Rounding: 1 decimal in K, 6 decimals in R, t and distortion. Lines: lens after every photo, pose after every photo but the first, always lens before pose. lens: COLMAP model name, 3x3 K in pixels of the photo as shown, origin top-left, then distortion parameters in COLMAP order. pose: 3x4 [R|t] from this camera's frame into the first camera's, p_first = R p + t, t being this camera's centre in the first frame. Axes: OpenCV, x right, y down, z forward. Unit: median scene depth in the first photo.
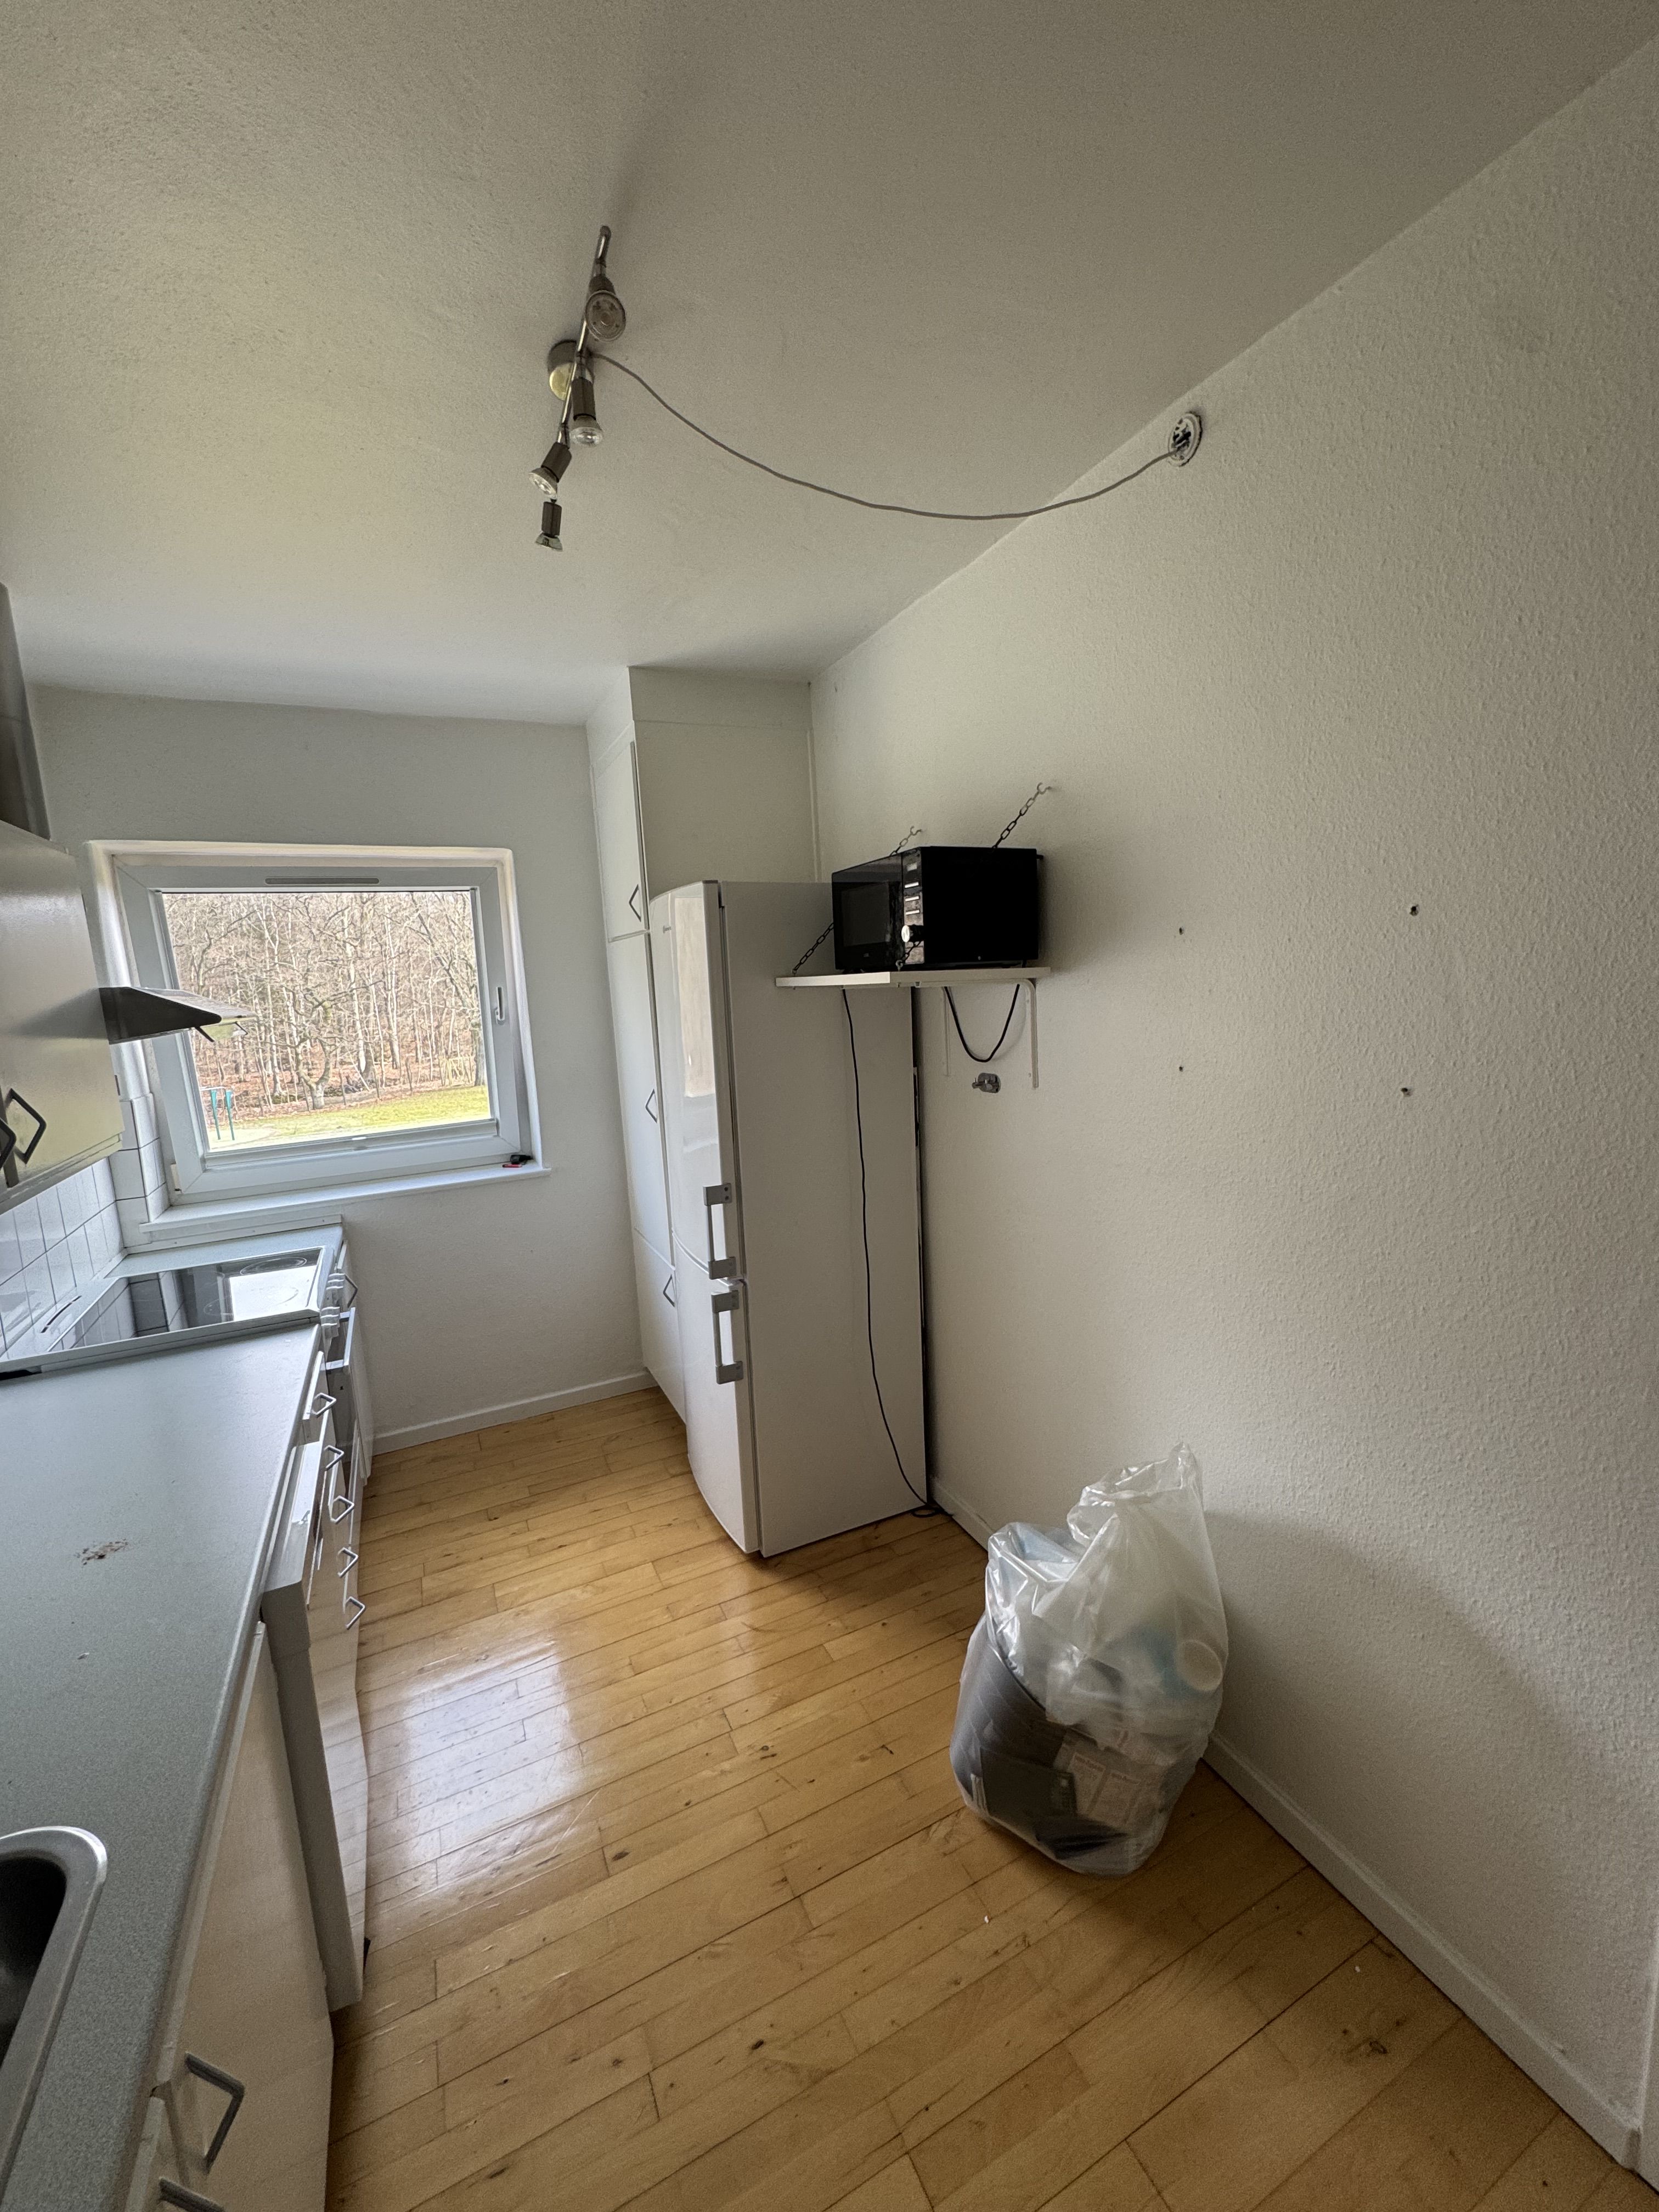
lens RADIAL K [[882.5, 0, 829.3], [0, 882.5, 1102.8], [0, 0, 1]] dist [-0.003982, 0.000350]
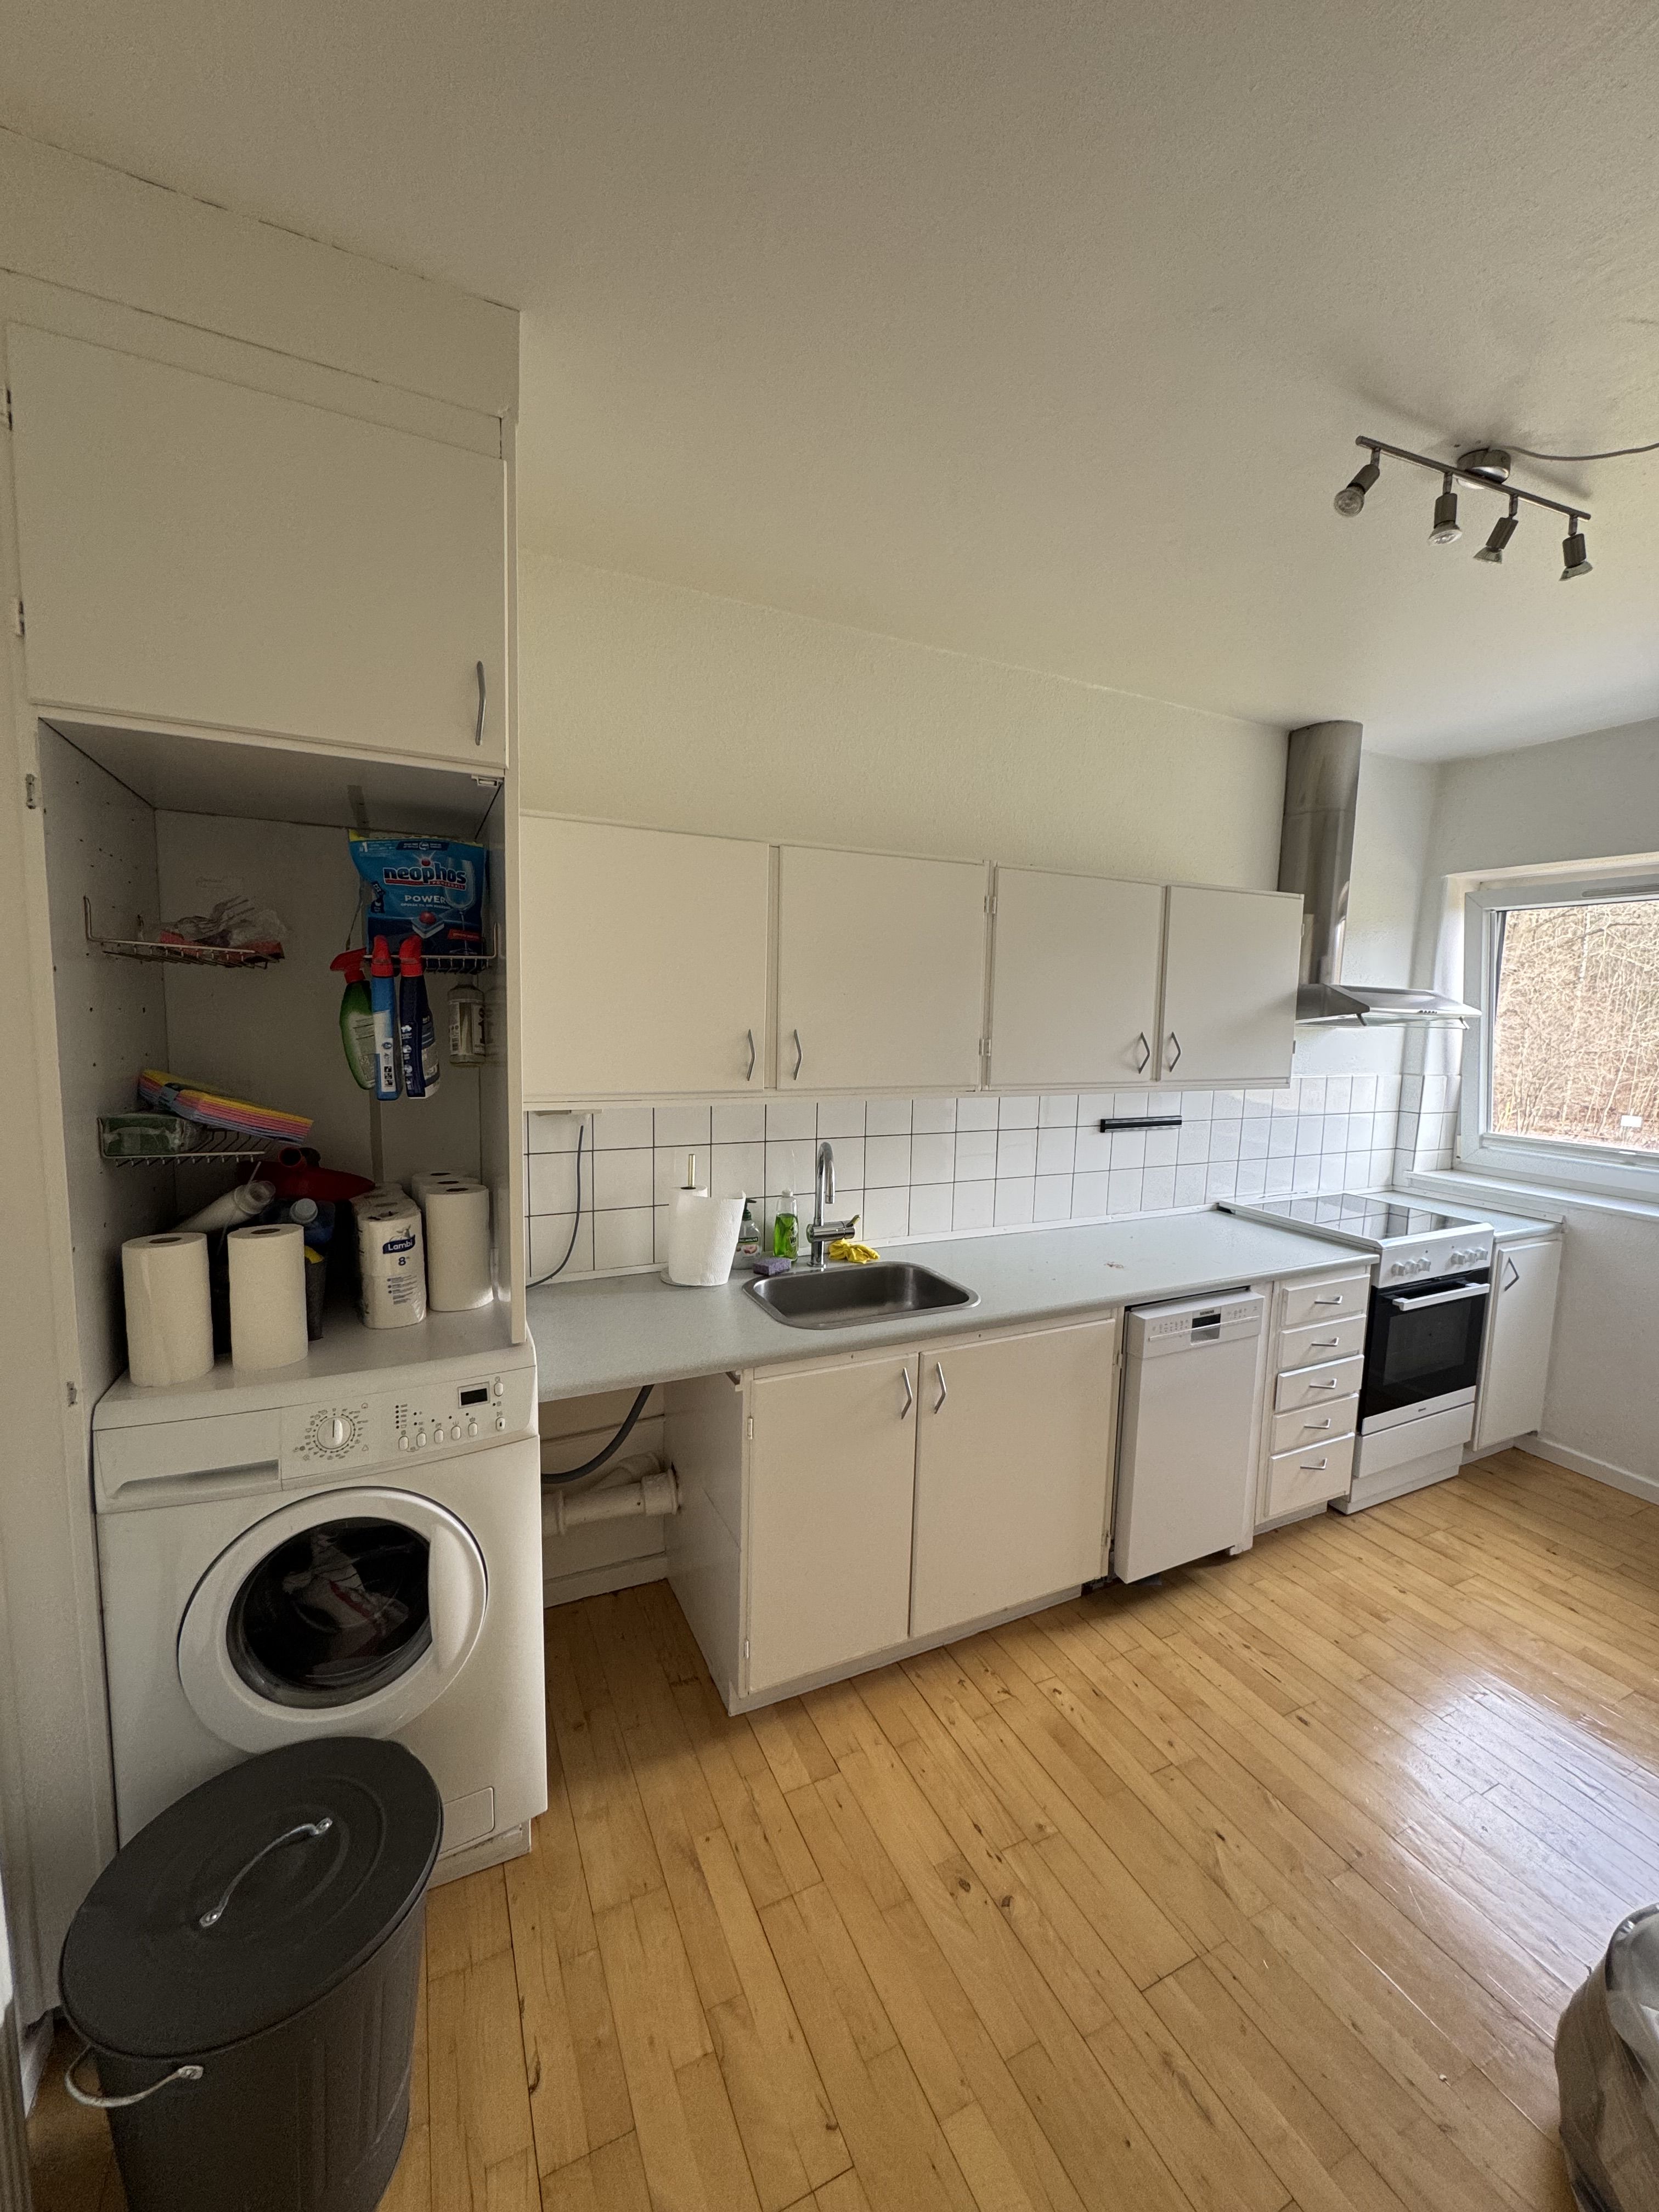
lens RADIAL K [[882.5, 0, 827.7], [0, 882.5, 1104.4], [0, 0, 1]] dist [-0.003982, 0.000350]
pose [[-0.008731, 0.160711, -0.986963, 0.613104], [-0.167204, 0.972870, 0.159896, -0.027591], [0.985884, 0.166420, 0.018378, 0.158030]]
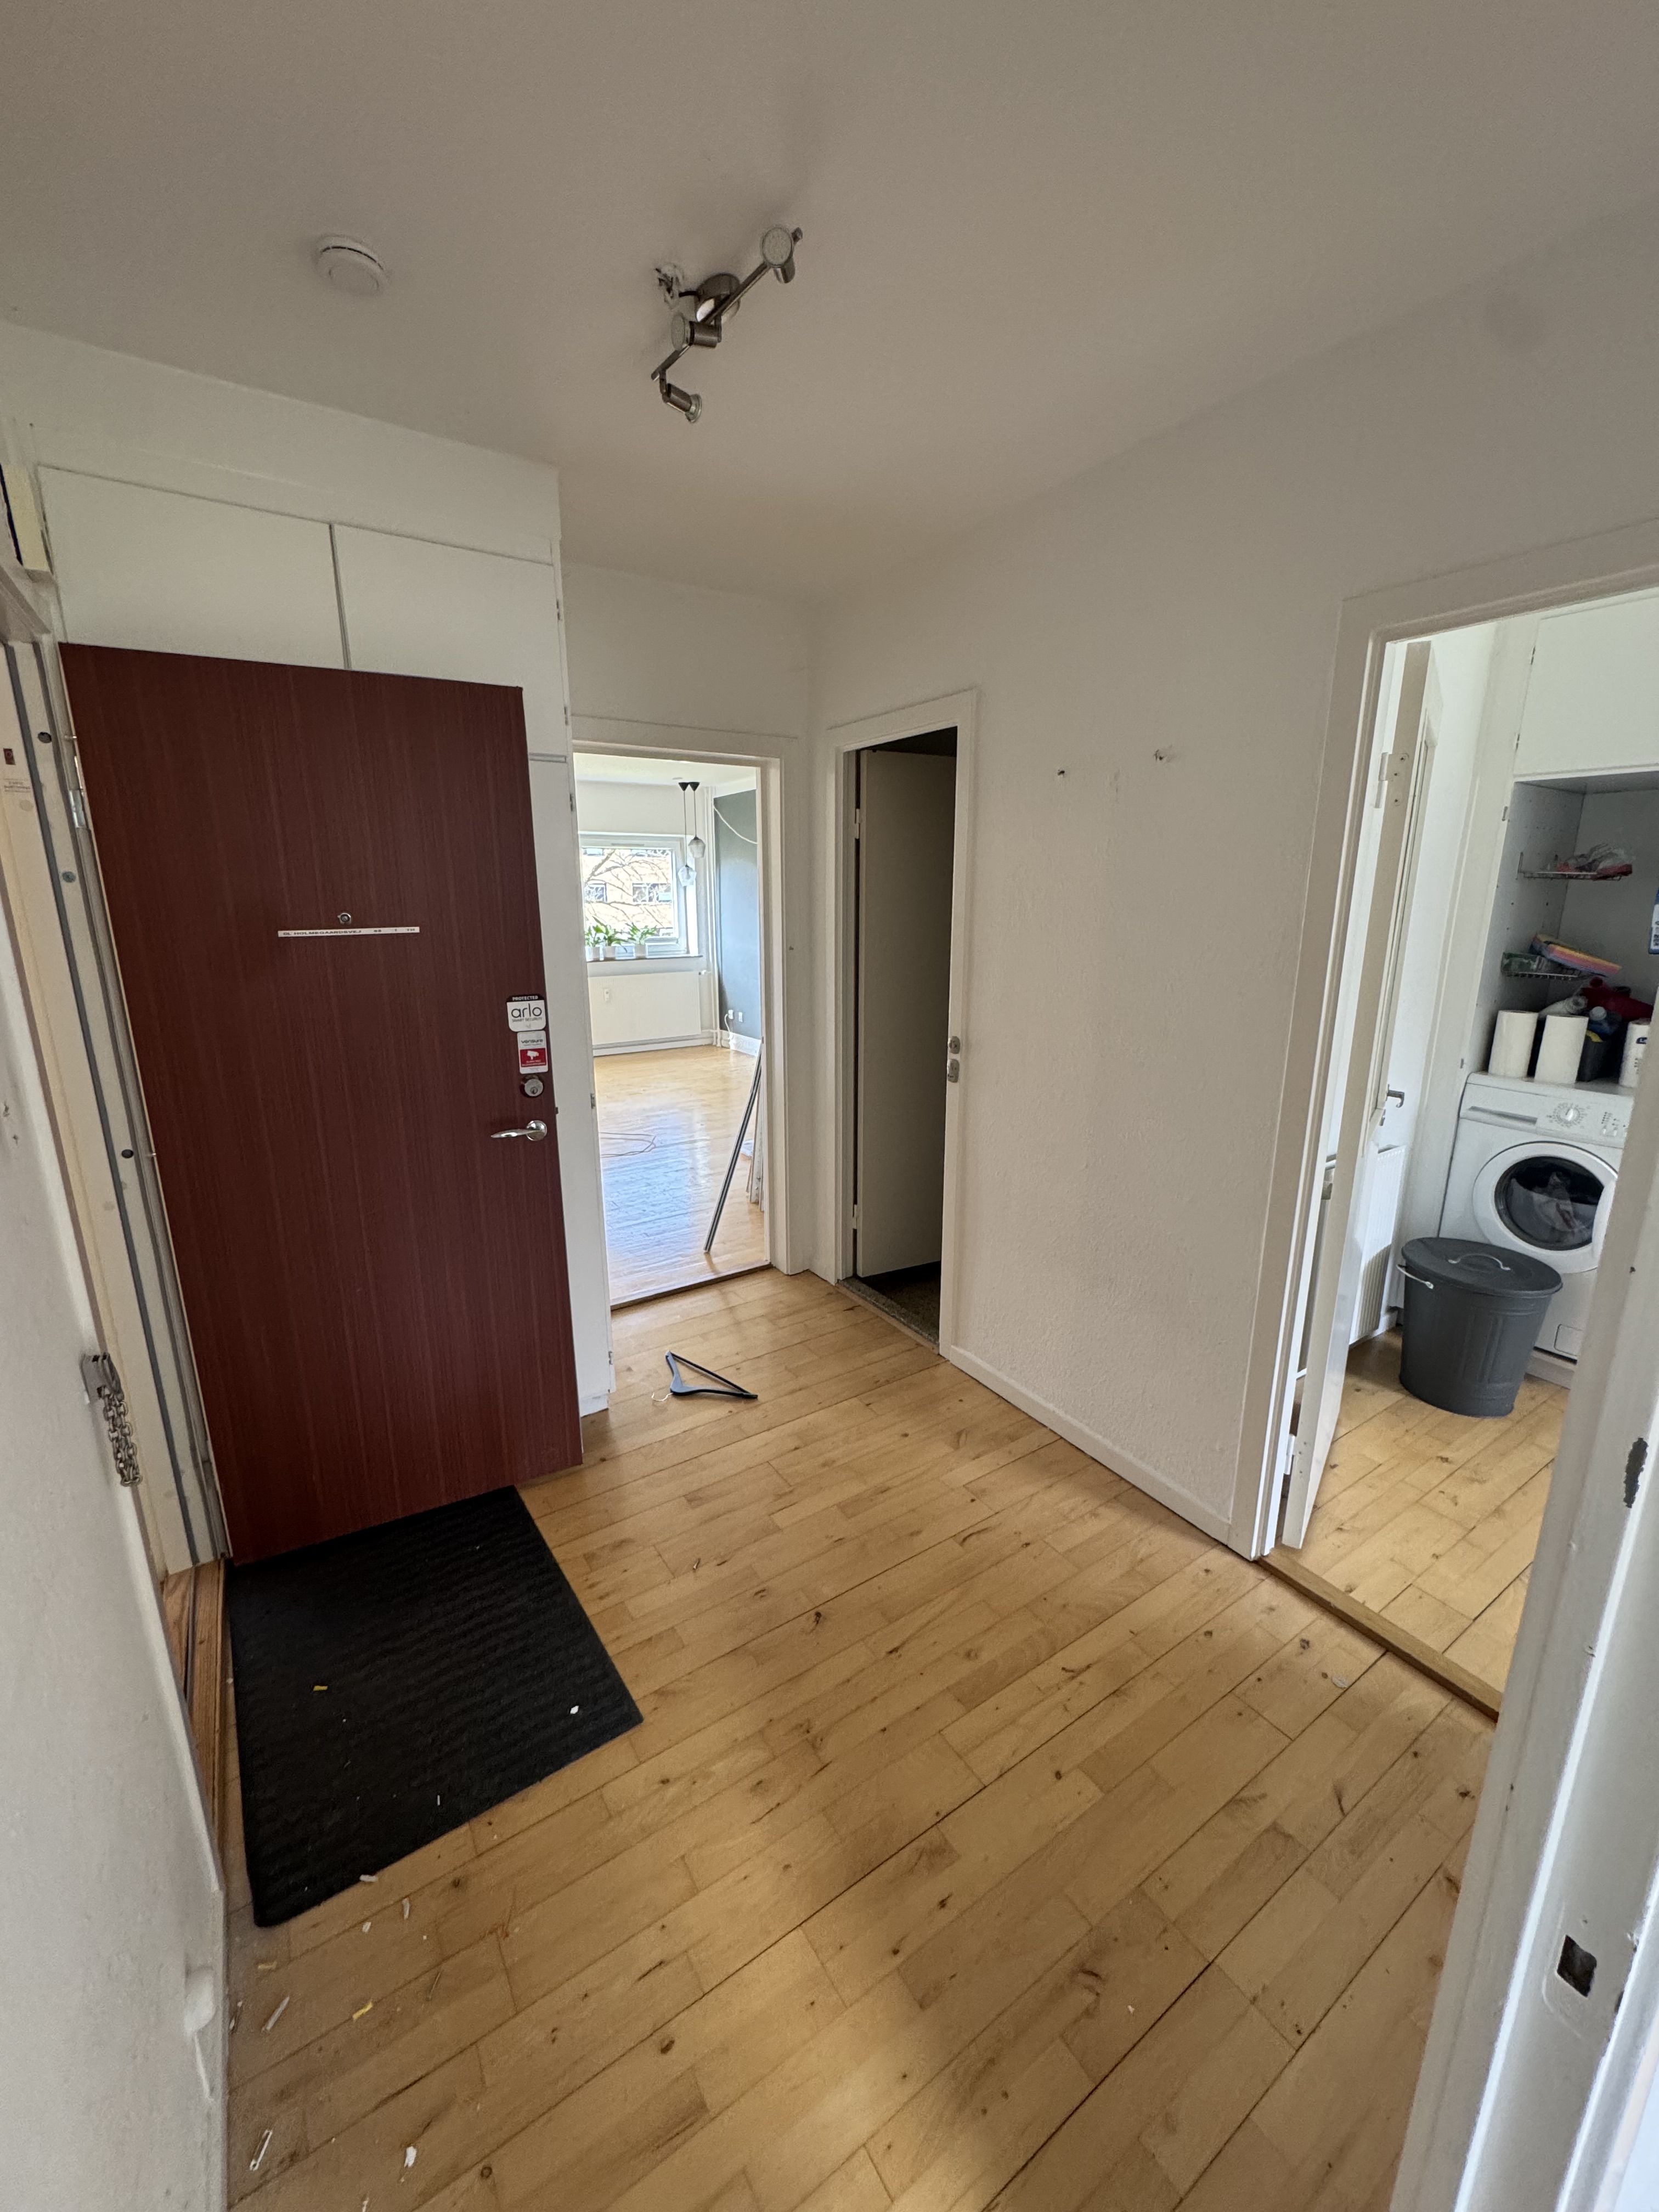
lens RADIAL K [[882.5, 0, 834.4], [0, 882.5, 1102.9], [0, 0, 1]] dist [-0.003982, 0.000350]
pose [[-0.990729, 0.077802, -0.111366, 1.194088], [0.031017, 0.927657, 0.372142, -0.156269], [0.132263, 0.365238, -0.921471, 0.850158]]
